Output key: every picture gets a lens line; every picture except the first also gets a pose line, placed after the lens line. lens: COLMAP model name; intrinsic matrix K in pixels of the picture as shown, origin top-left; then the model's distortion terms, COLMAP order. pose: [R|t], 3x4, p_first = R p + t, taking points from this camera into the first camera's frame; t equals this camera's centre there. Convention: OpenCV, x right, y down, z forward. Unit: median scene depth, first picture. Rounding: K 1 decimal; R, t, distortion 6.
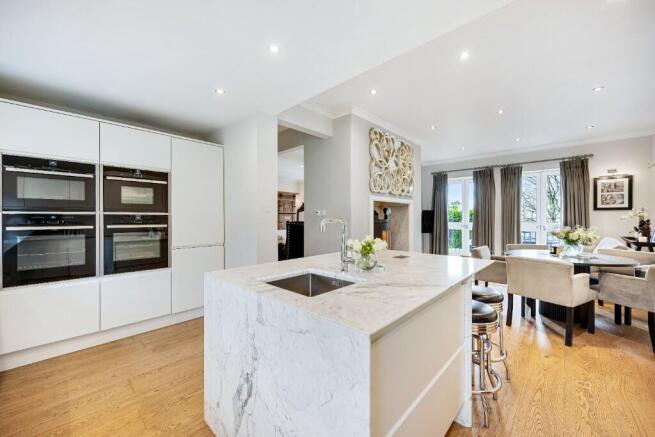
lens RADIAL K [[255.0, 0, 326.4], [0, 255.0, 216.0], [0, 0, 1]] dist [-0.006638, -0.000045]
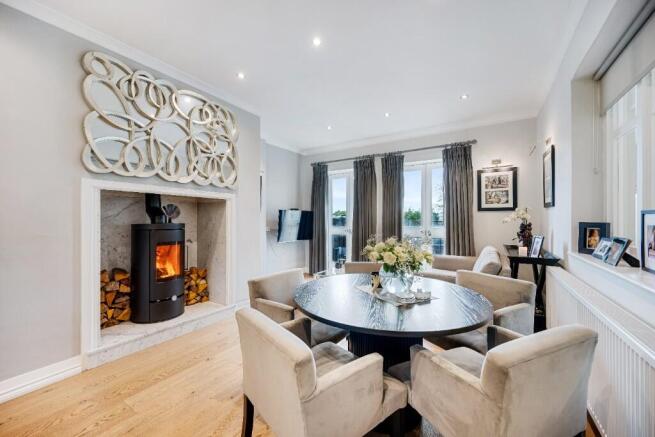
lens RADIAL K [[255.0, 0, 326.2], [0, 255.0, 218.1], [0, 0, 1]] dist [-0.006638, -0.000045]
pose [[0.980425, -0.000103, 0.196891, 0.433575], [0.000310, 0.999999, -0.001018, 0.000257], [-0.196891, 0.001059, 0.980425, 0.311115]]
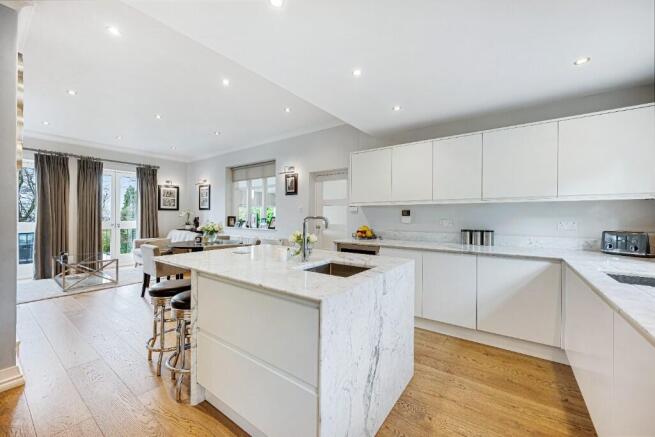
lens RADIAL K [[255.0, 0, 326.8], [0, 255.0, 217.4], [0, 0, 1]] dist [-0.006638, -0.000045]
pose [[-0.142517, -0.007552, 0.989764, -0.357673], [-0.006738, 0.999955, 0.006659, 0.000807], [-0.989769, -0.005720, -0.142561, 0.332749]]
